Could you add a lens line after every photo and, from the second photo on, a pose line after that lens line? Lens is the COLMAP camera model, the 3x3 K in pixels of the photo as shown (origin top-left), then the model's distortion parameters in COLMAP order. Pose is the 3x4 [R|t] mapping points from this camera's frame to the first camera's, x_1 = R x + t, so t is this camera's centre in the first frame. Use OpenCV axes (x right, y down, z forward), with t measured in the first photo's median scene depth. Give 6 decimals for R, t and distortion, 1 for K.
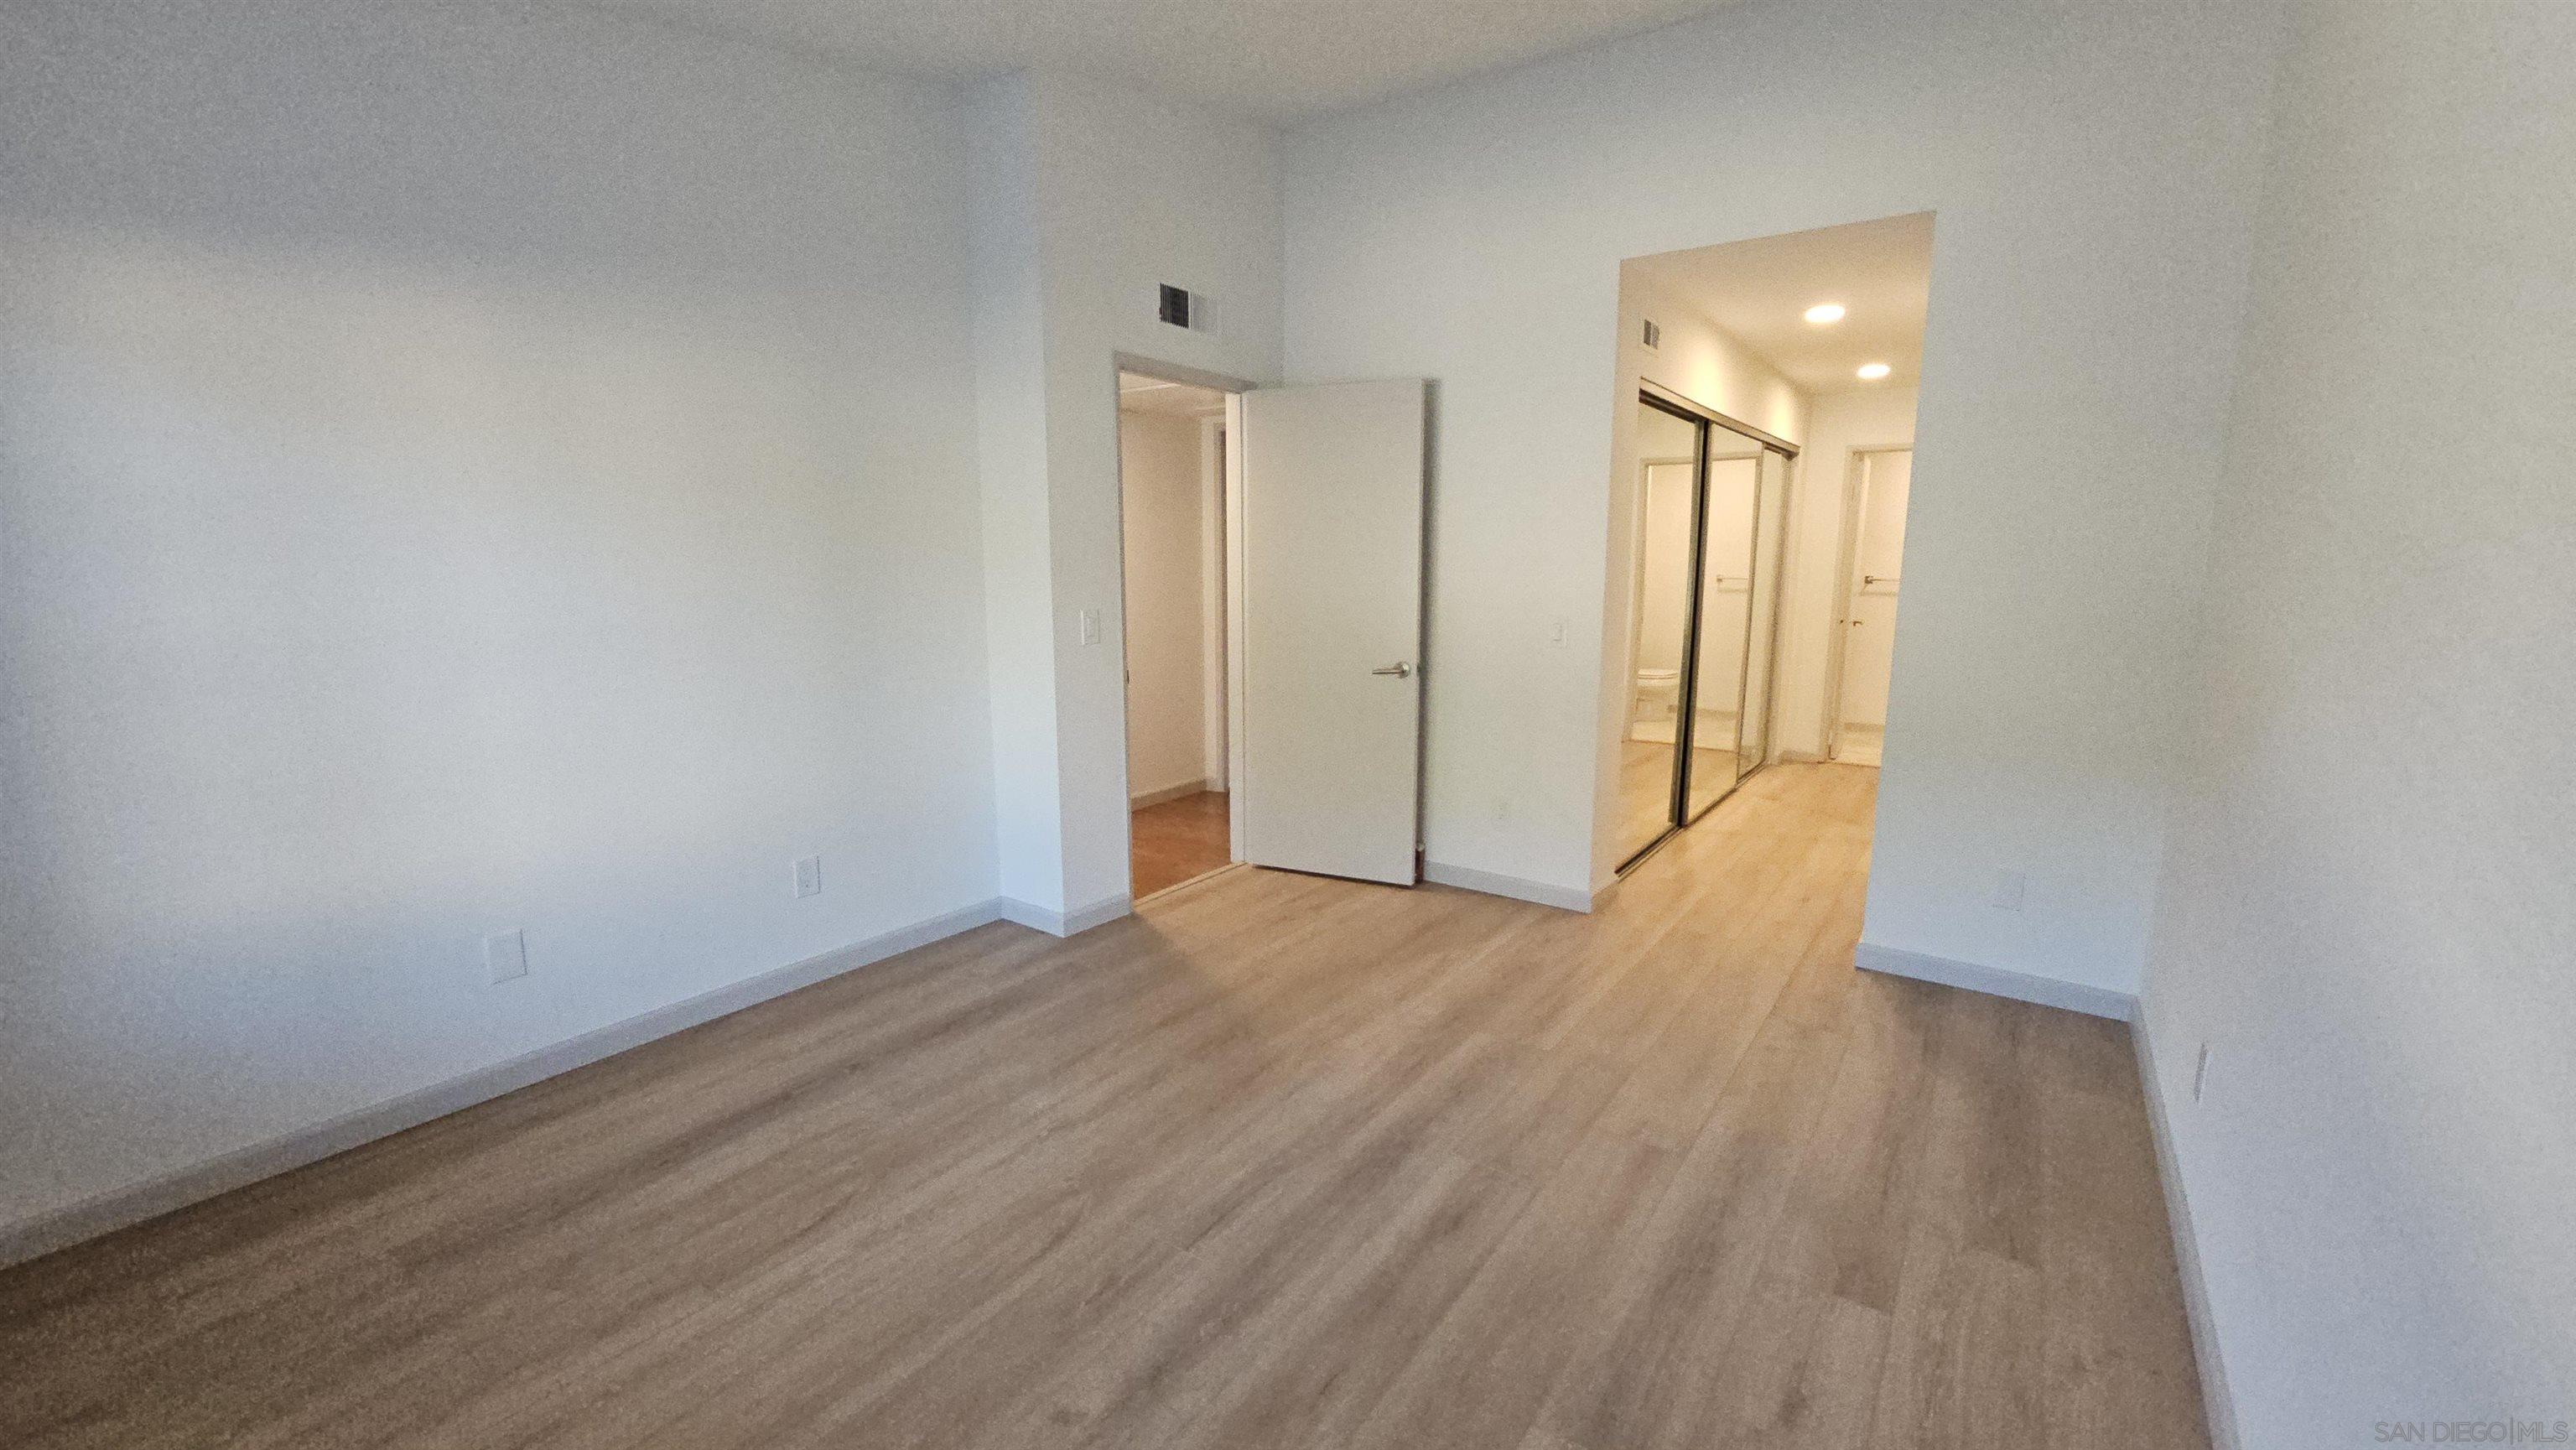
lens RADIAL K [[1046.9, 0, 1296.0], [0, 1046.9, 733.2], [0, 0, 1]] dist [0.000402, -0.000779]
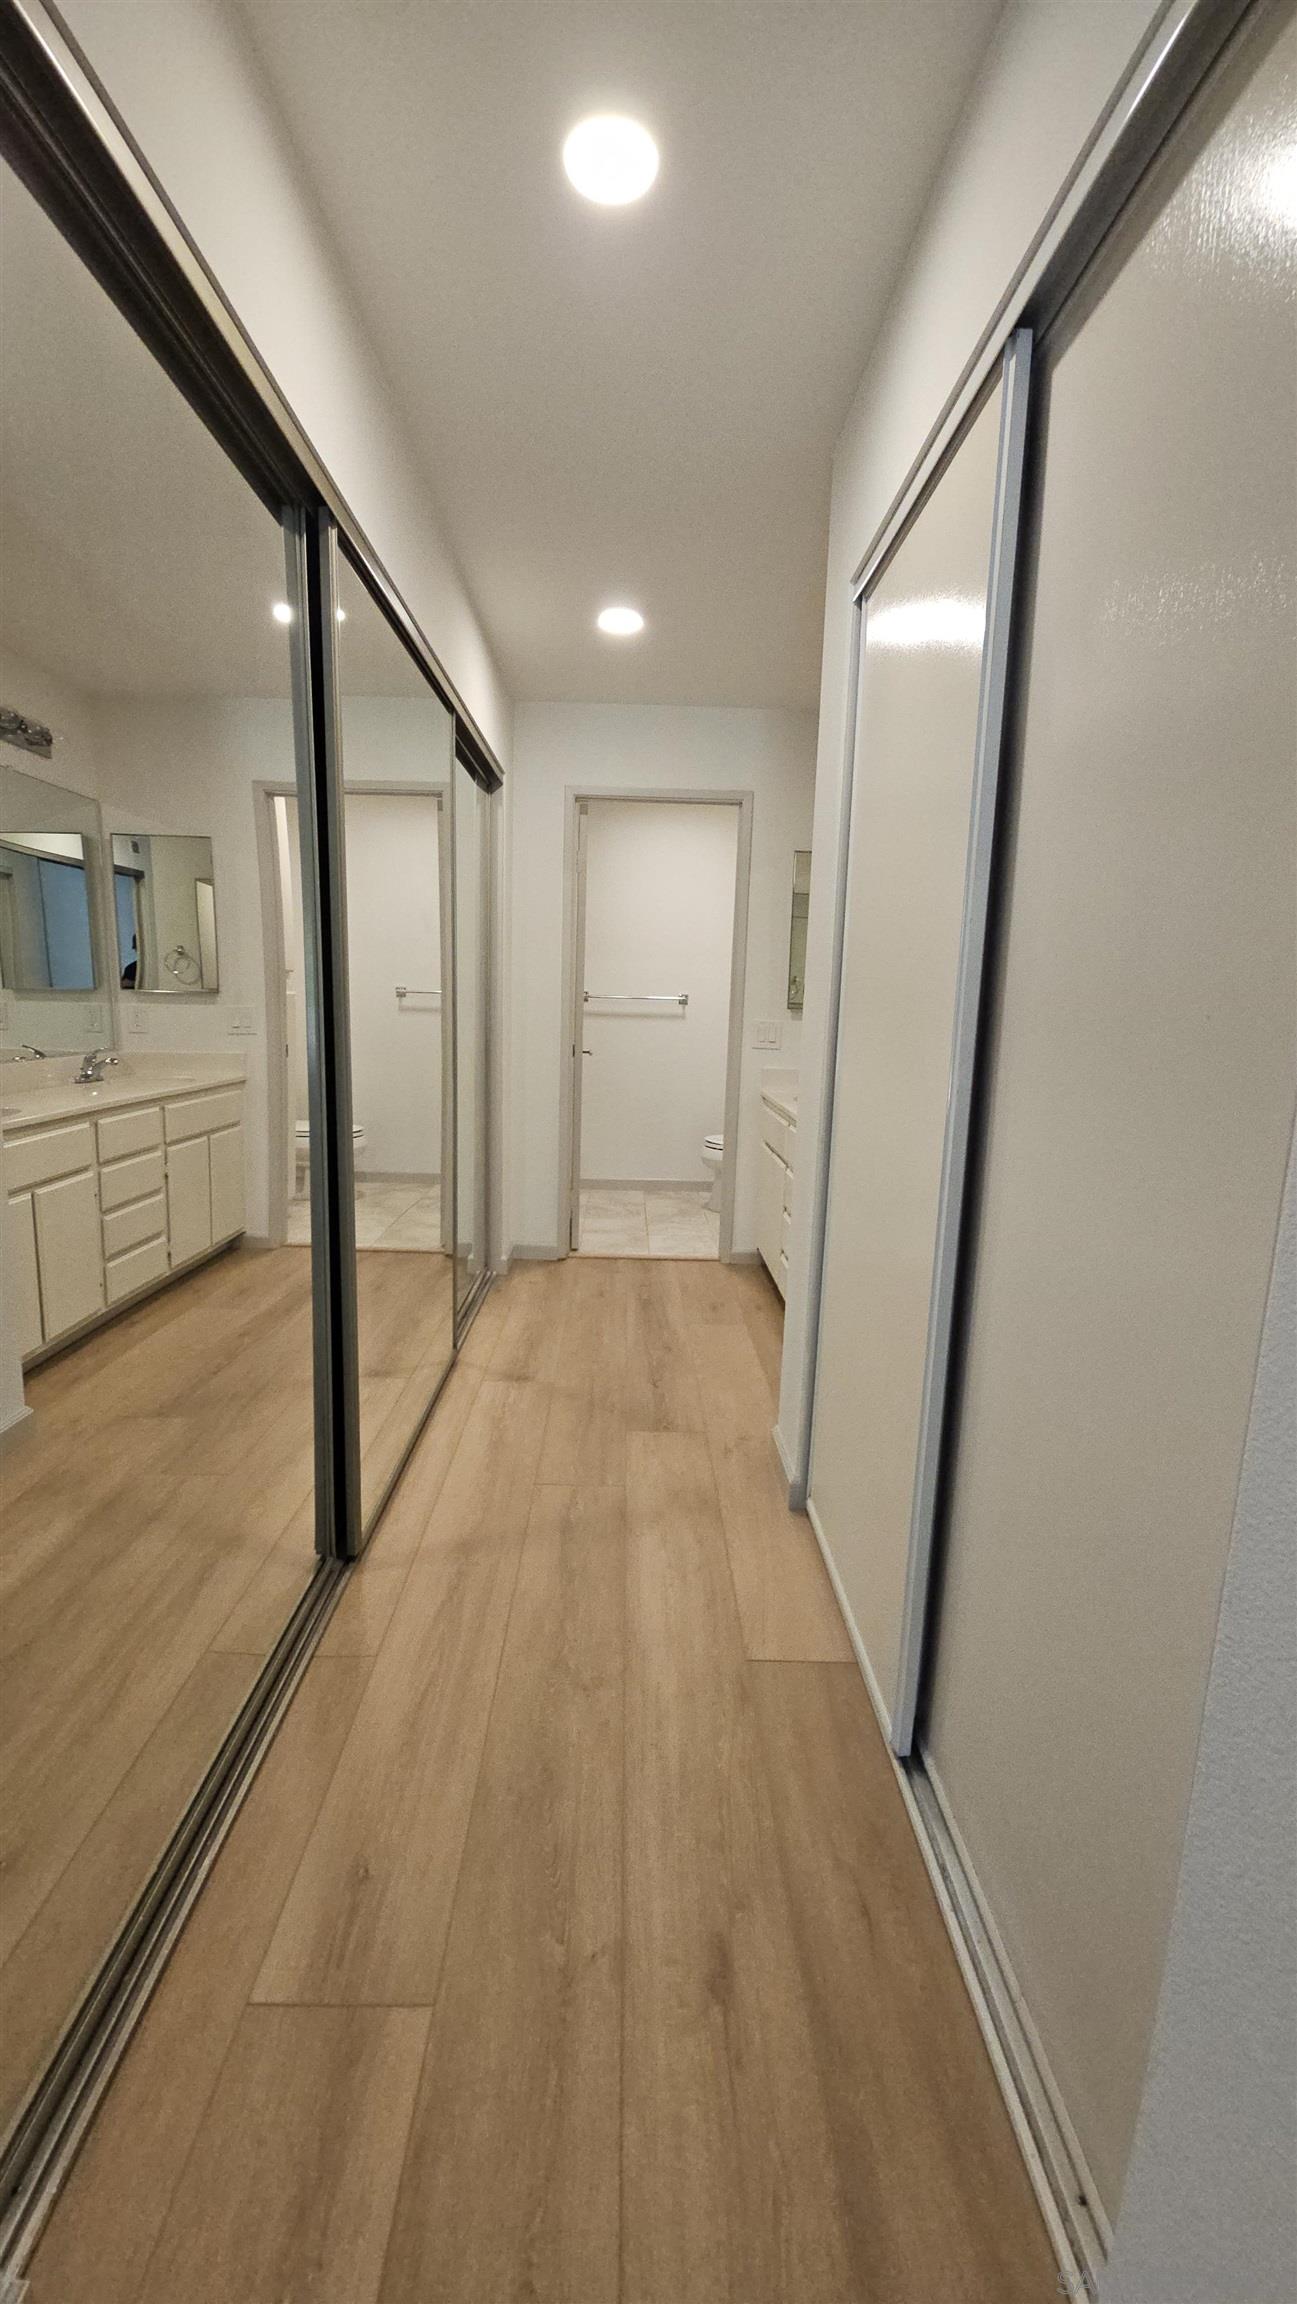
lens RADIAL K [[936.3, 0, 648.5], [0, 936.3, 1152.0], [0, 0, 1]] dist [0.000402, -0.000779]
pose [[0.810752, -0.084775, 0.579218, 0.215405], [0.078859, 0.996256, 0.035431, -0.065807], [-0.580053, 0.016951, 0.814402, 0.512704]]
